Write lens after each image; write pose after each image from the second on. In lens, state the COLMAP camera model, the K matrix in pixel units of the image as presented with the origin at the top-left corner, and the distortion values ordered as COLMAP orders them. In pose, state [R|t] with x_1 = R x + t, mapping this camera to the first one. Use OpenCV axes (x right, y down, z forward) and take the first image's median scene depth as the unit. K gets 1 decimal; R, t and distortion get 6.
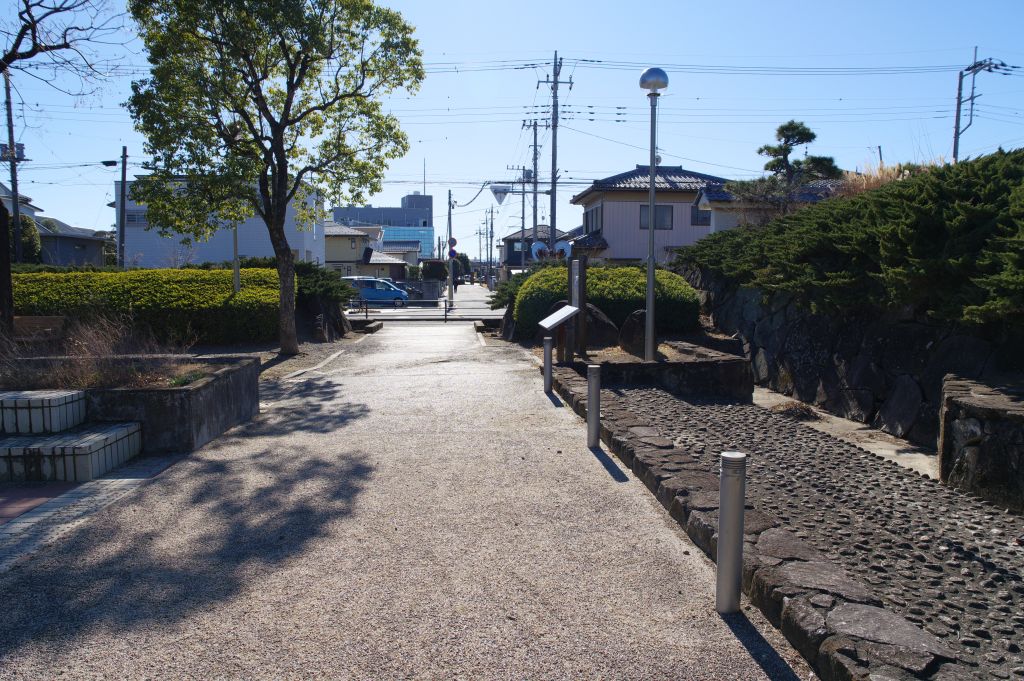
lens RADIAL K [[723.9, 0, 513.2], [0, 723.9, 339.6], [0, 0, 1]] dist [-0.086355, 0.049860]
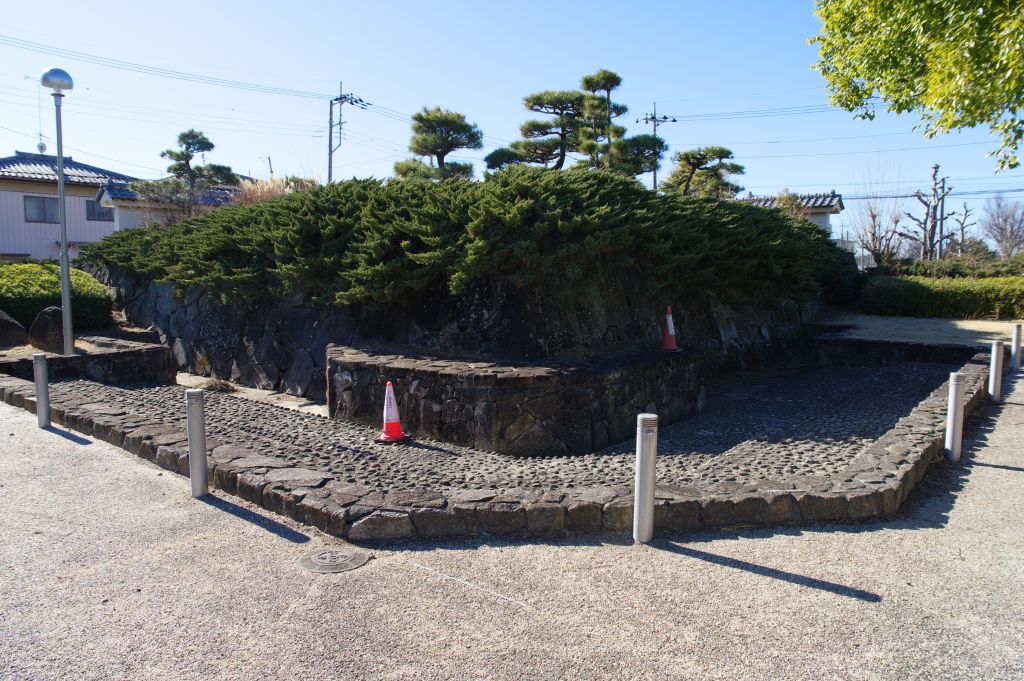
lens RADIAL K [[723.9, 0, 521.7], [0, 723.9, 342.3], [0, 0, 1]] dist [-0.086355, 0.049860]
pose [[0.692296, -0.068581, 0.718348, -0.094405], [0.061639, 0.997455, 0.035825, 0.016190], [-0.718977, 0.019477, 0.694761, -0.177528]]
